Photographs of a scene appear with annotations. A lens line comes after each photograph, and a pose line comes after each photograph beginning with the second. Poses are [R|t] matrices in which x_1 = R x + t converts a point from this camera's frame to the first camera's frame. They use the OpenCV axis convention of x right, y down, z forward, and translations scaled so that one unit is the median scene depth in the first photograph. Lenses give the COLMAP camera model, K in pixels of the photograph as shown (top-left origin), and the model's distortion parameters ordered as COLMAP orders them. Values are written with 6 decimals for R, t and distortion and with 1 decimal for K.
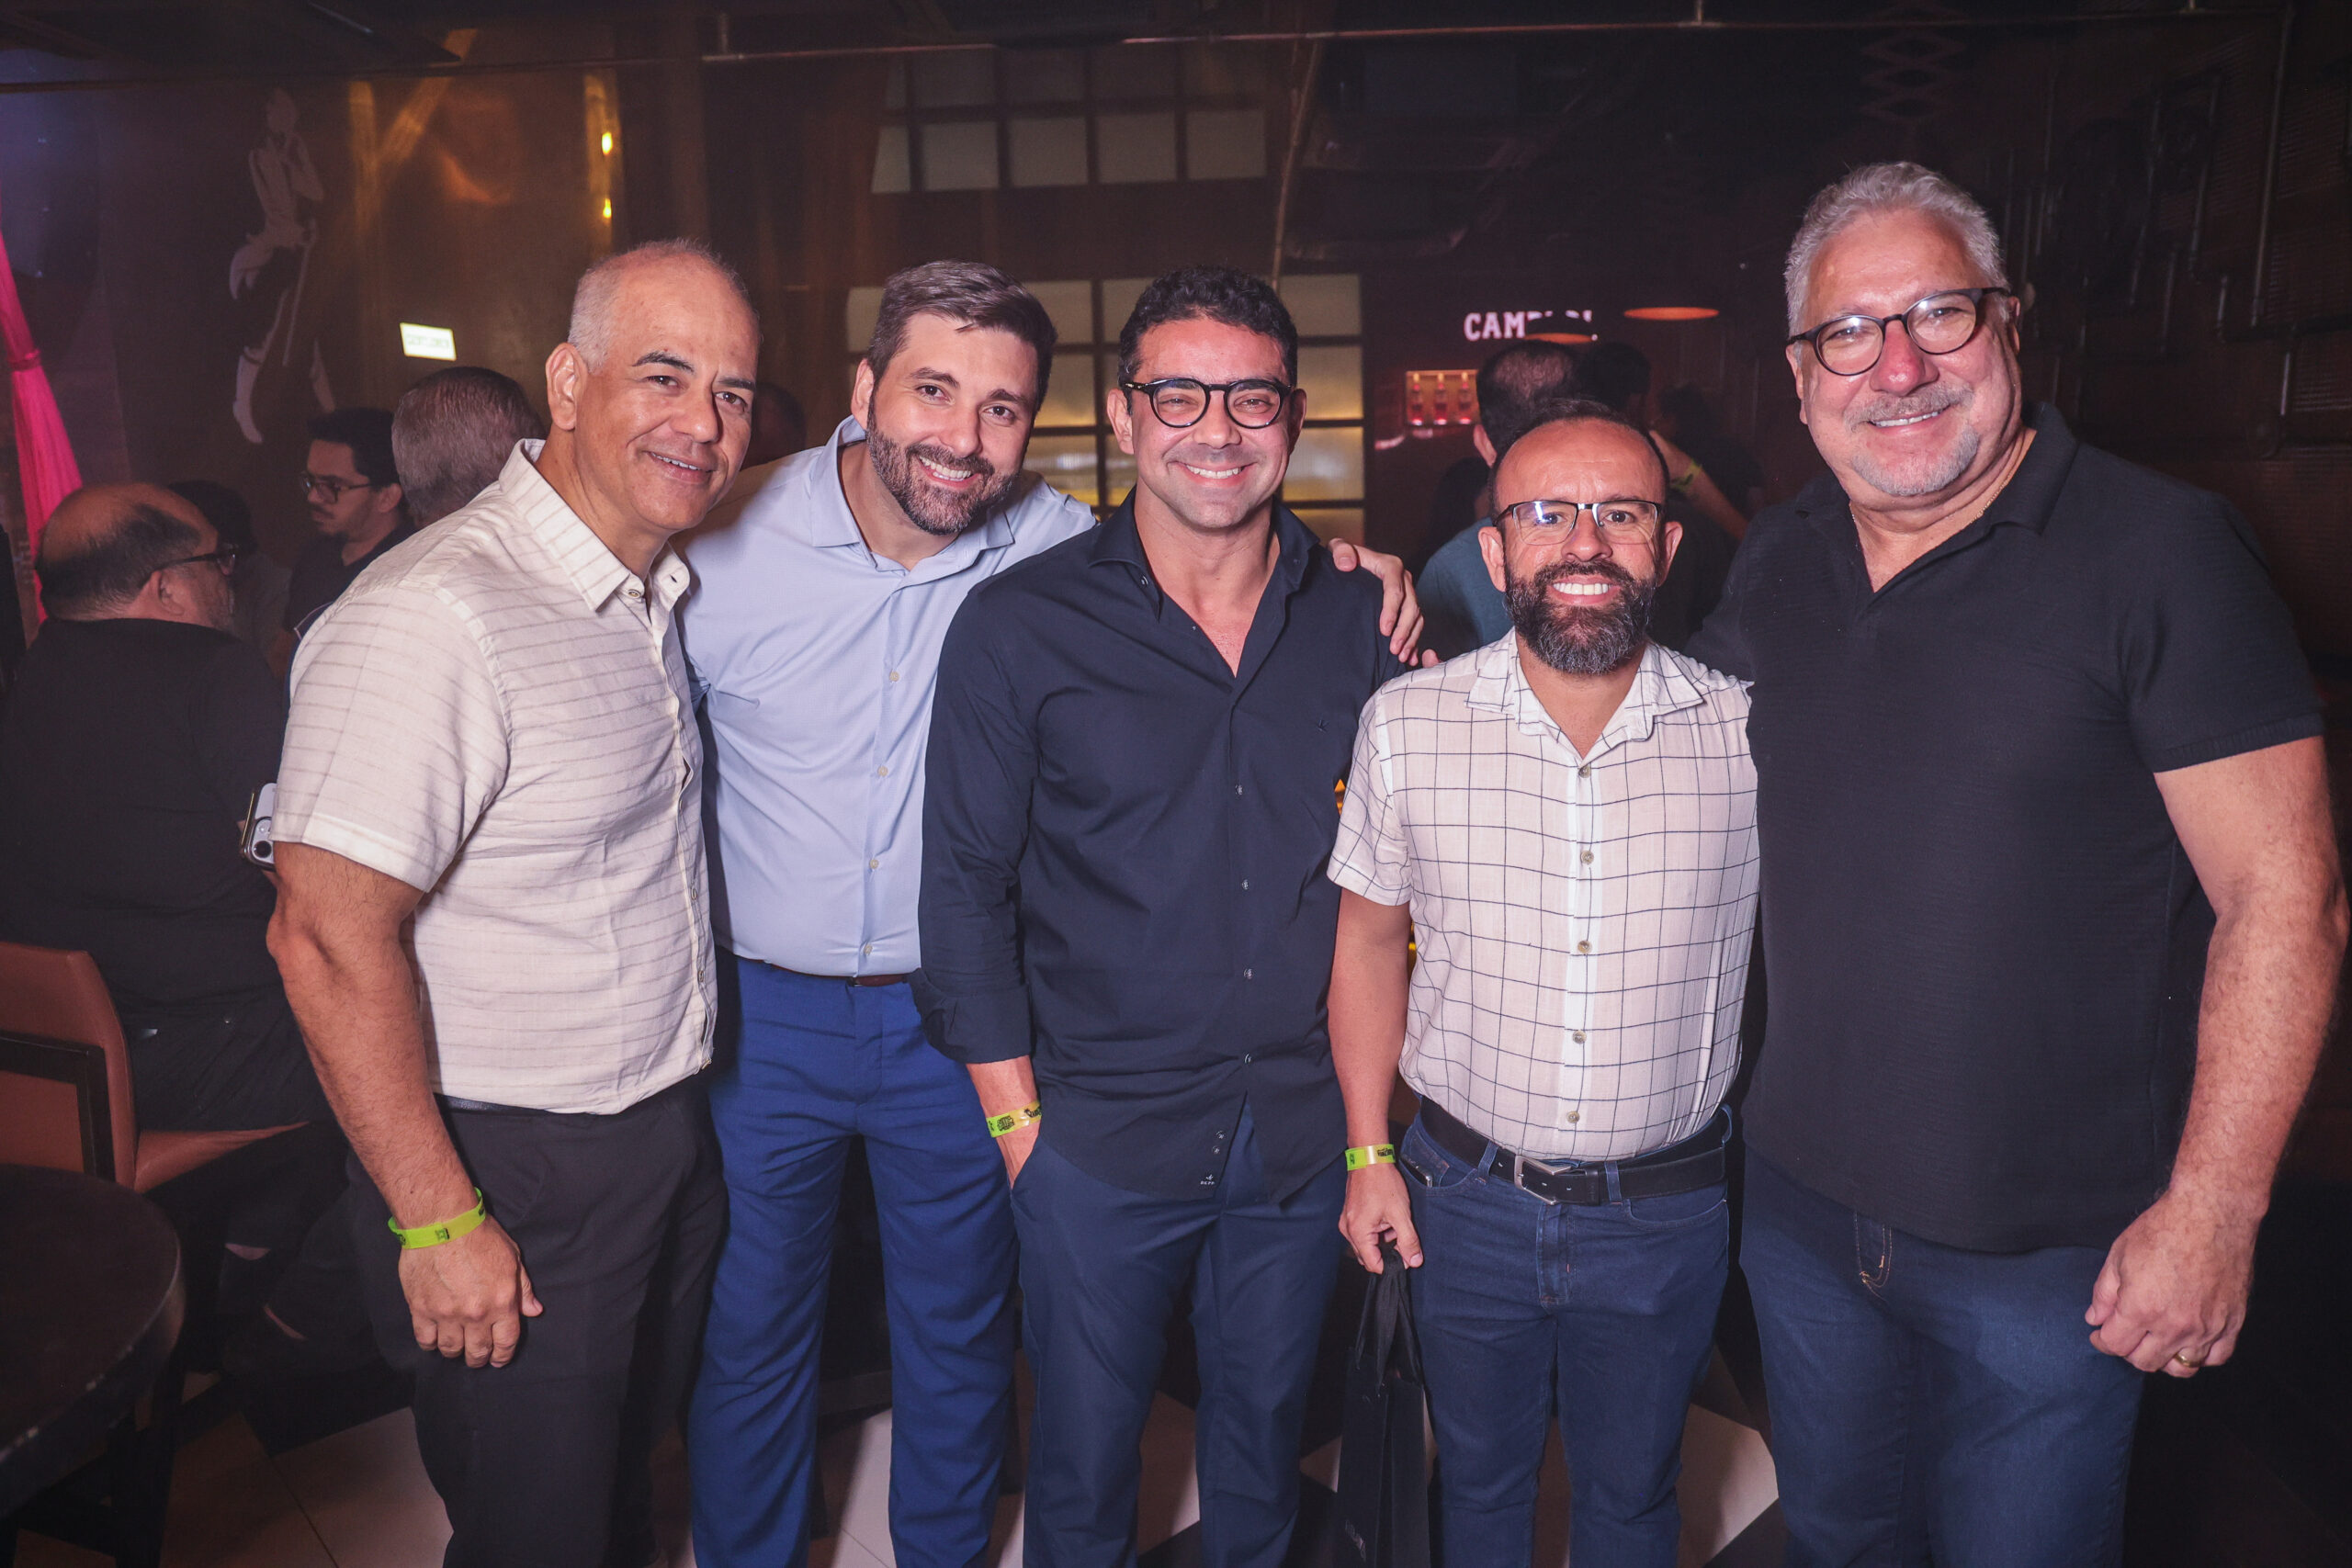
lens RADIAL K [[1633.1, 0, 1179.8], [0, 1633.1, 799.8], [0, 0, 1]] dist [-0.086228, 0.057555]
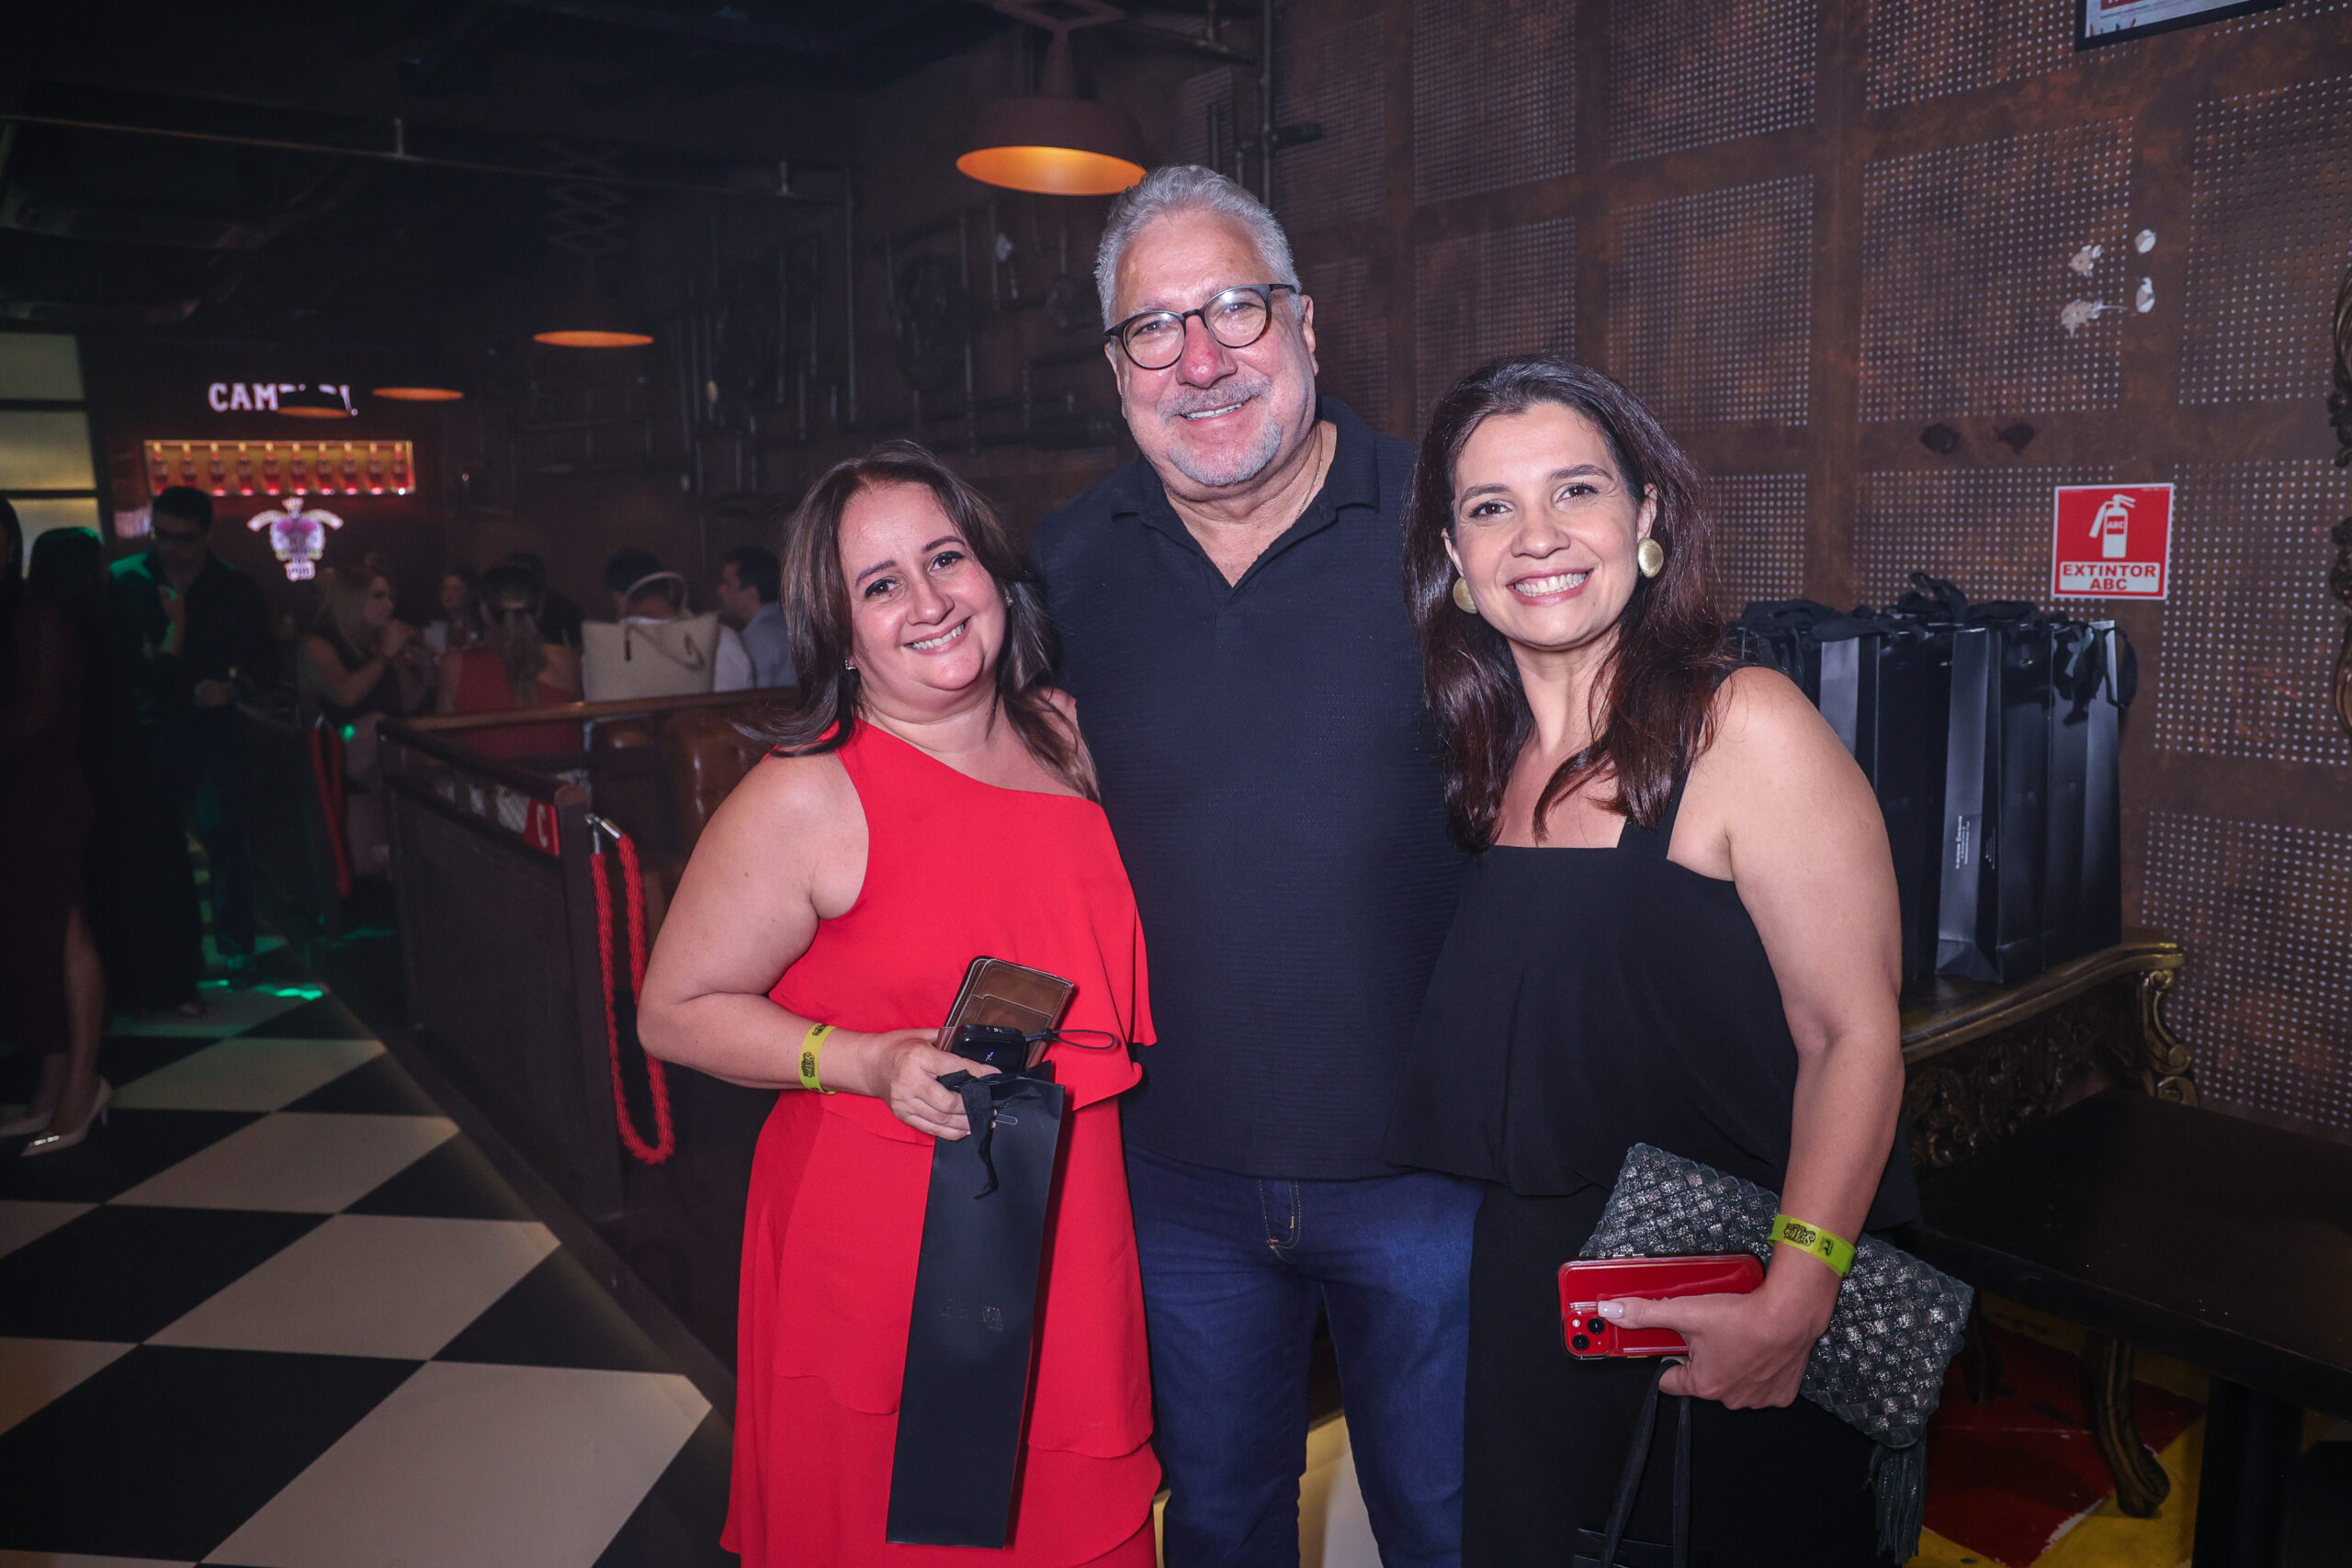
lens RADIAL K [[1610.8, 0, 1206.4], [0, 1610.8, 787.2], [0, 0, 1]] dist [-0.091906, 0.061040]
pose [[0.750811, -0.096655, 0.653407, -0.022528], [0.129485, 0.991579, -0.002109, 0.041940], [-0.647701, 0.086189, 0.757004, -0.161335]]
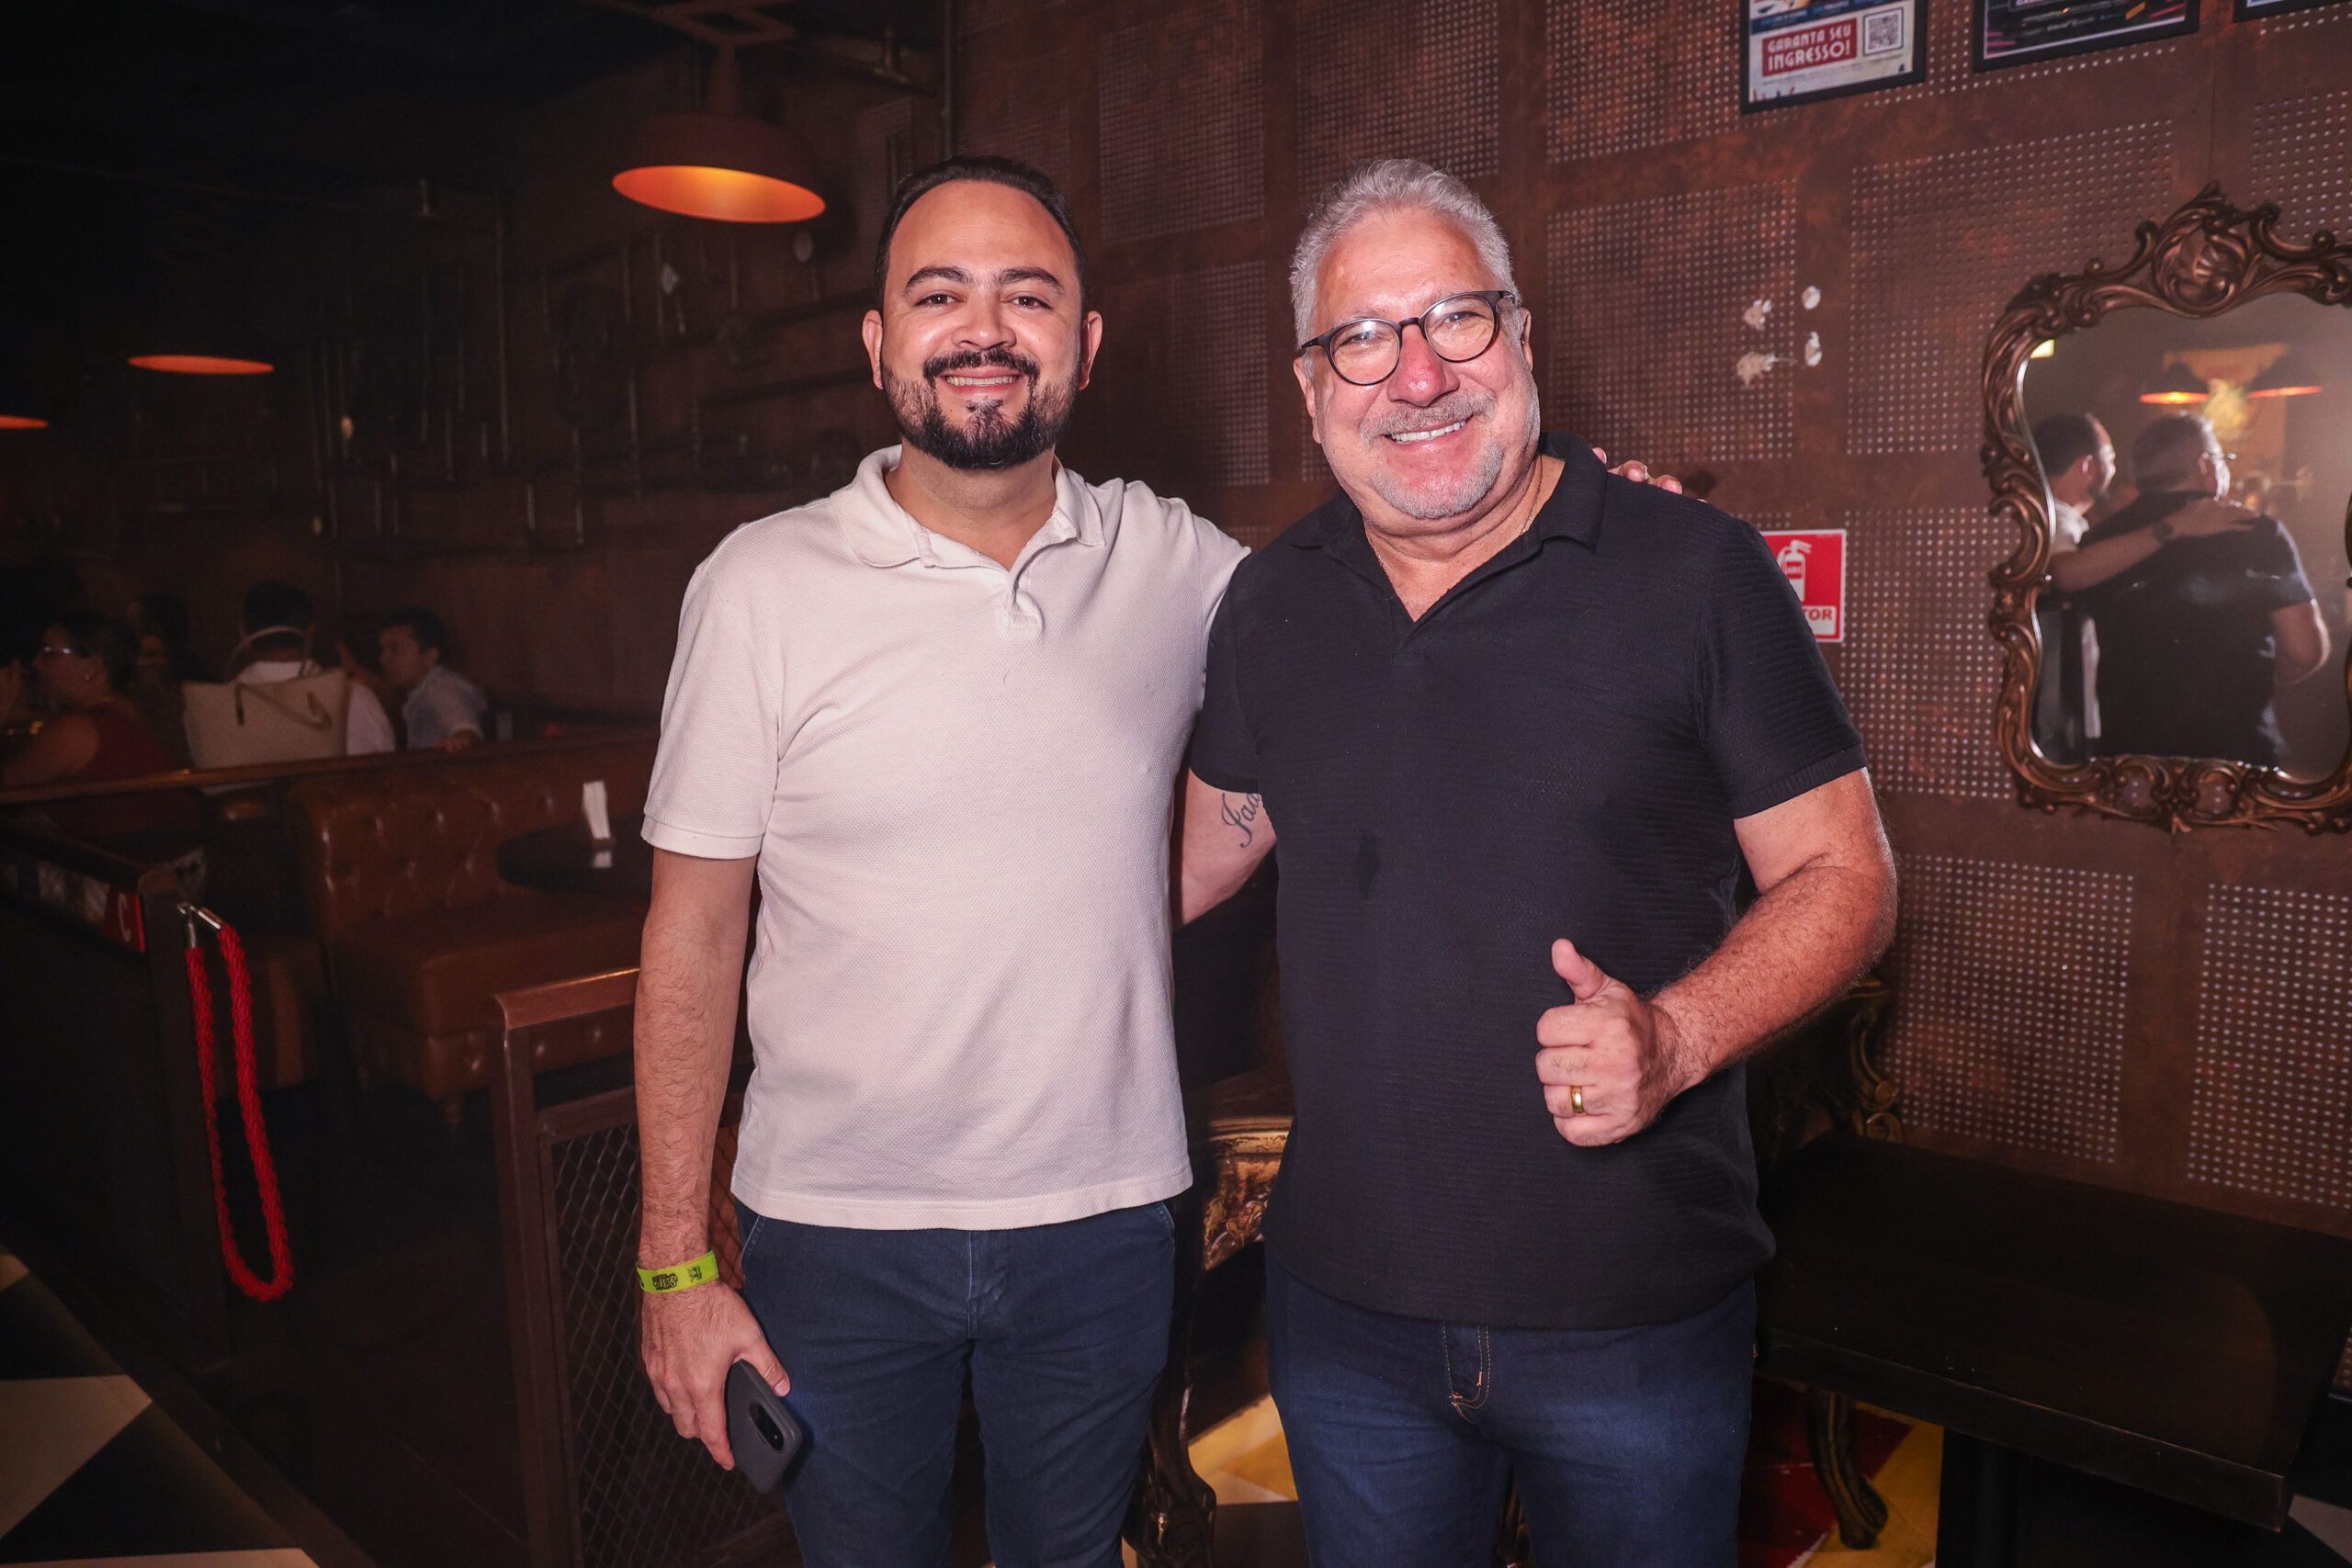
lens RADIAL K [[1614.9, 0, 1202.7], [0, 1614.9, 774.3], [0, 0, 1]] dist [-0.085764, 0.055248]
pose [[0.612763, -0.087196, 0.785442, -0.006643], [0.155646, 0.987743, -0.011773, 0.038072], [-0.774788, 0.129465, 0.618824, -0.143899]]
